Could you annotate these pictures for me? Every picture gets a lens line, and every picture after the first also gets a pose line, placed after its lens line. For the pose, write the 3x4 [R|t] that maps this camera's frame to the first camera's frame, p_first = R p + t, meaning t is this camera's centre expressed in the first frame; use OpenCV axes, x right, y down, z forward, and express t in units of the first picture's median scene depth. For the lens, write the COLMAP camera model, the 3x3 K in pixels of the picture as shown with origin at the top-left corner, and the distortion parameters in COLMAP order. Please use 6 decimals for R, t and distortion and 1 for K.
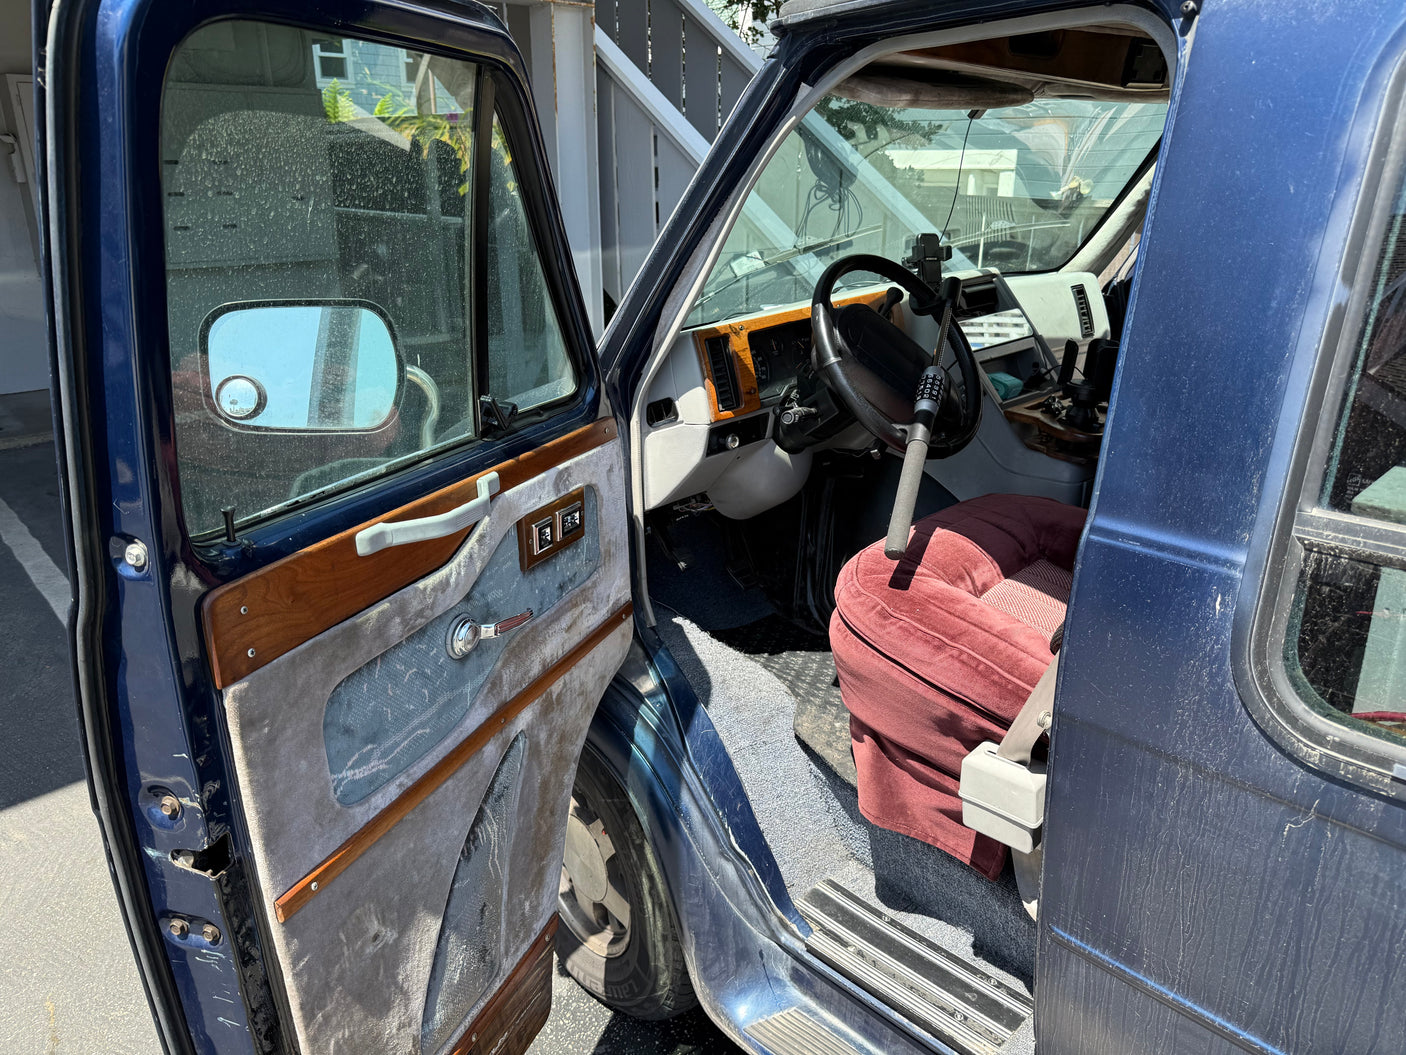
lens RADIAL K [[1006.9, 0, 705.3], [0, 1006.9, 529.4], [0, 0, 1]] dist [0.001727, -0.007222]
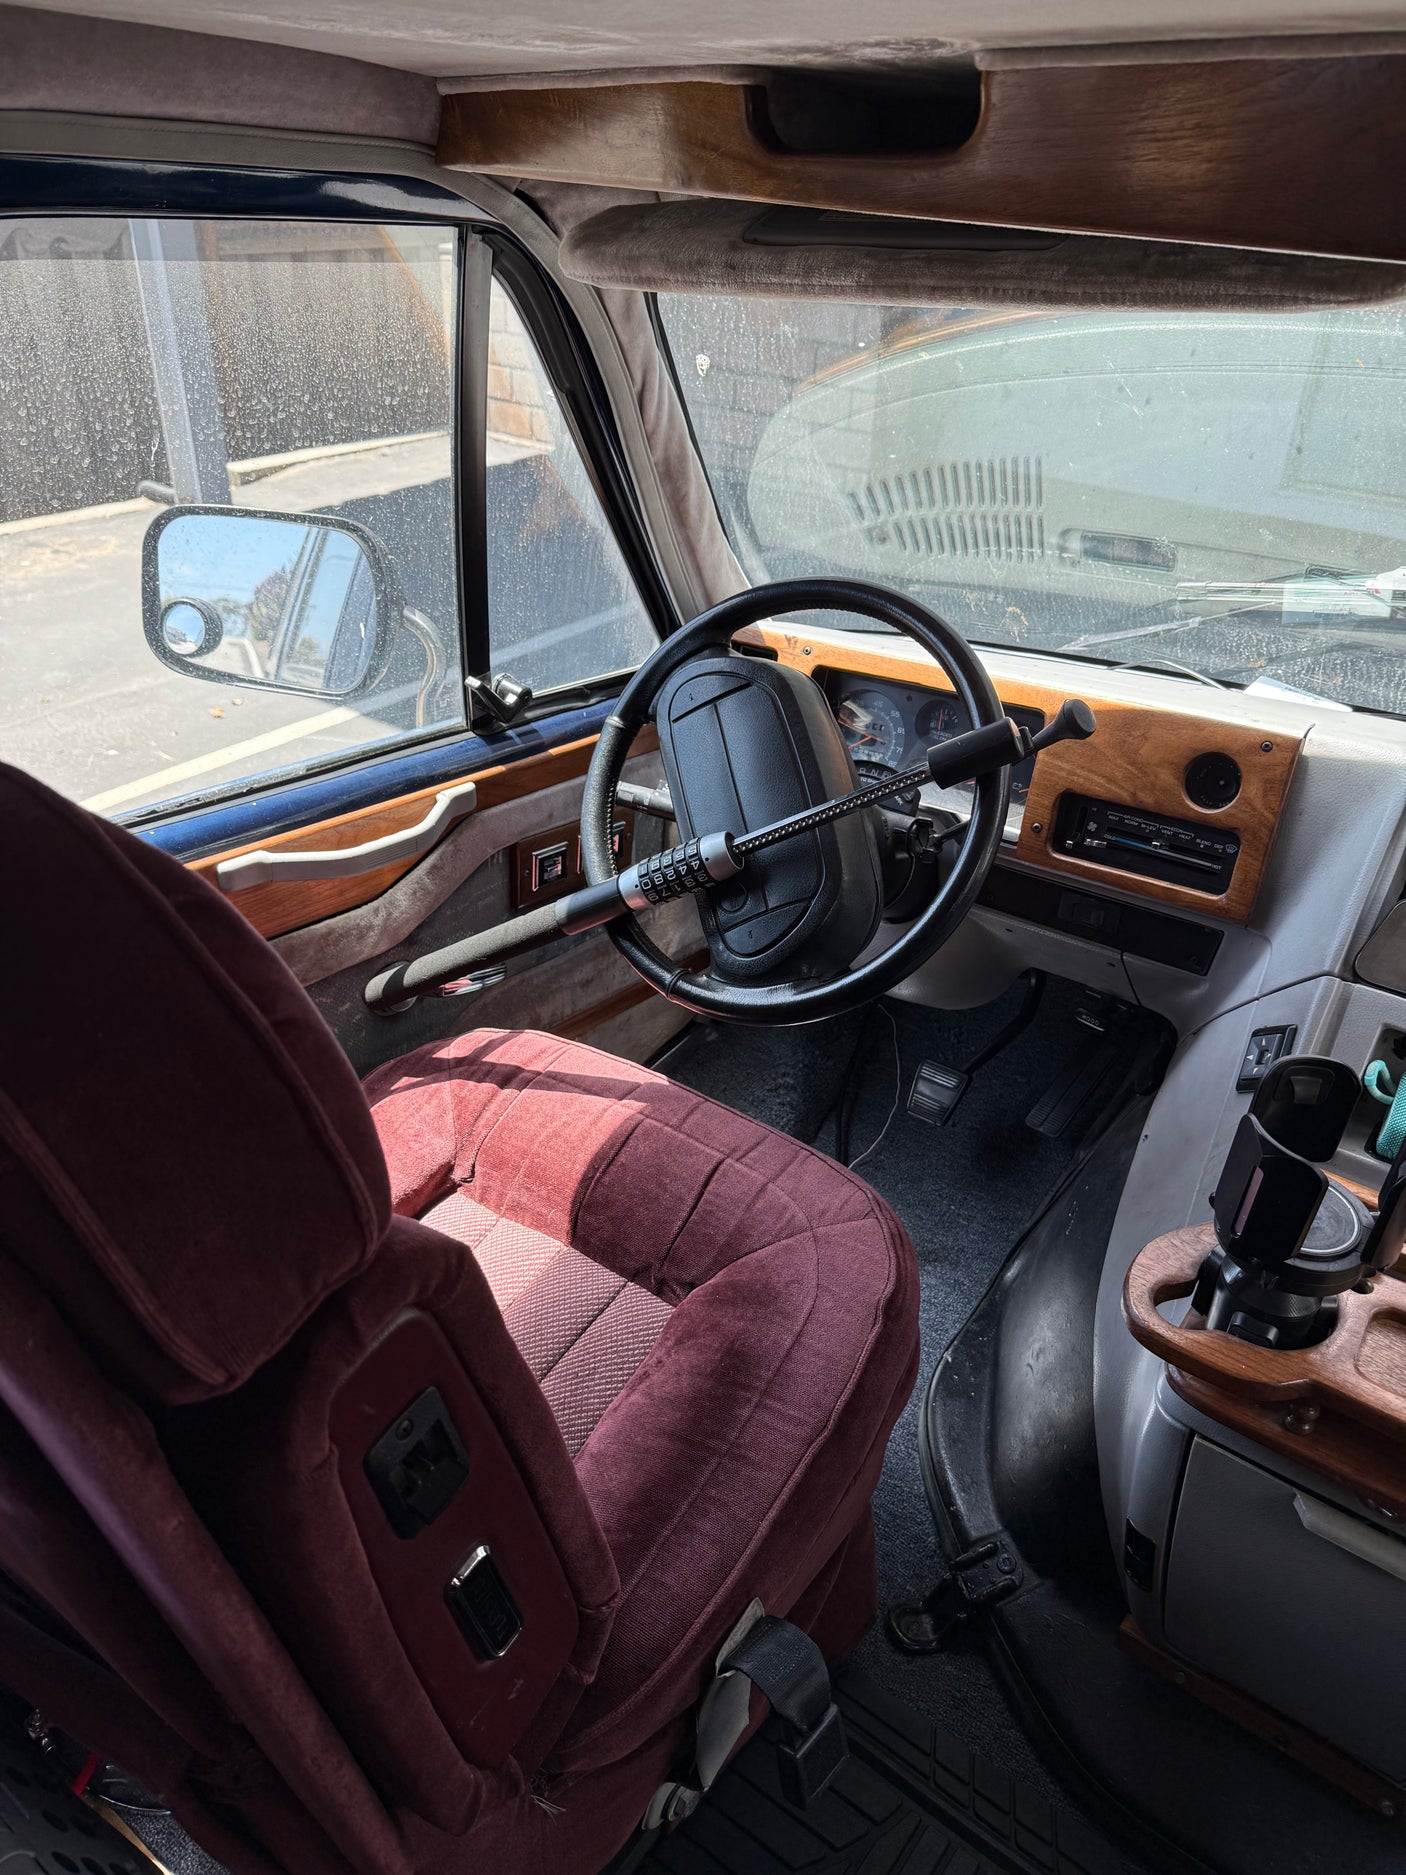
lens RADIAL K [[1342.8, 0, 703.0], [0, 1342.8, 937.5], [0, 0, 1]] dist [0.001727, -0.007222]
pose [[0.933525, 0.227332, -0.277220, 0.256315], [-0.173277, 0.963039, 0.206231, -0.185192], [0.313856, -0.144486, 0.938413, 0.111611]]
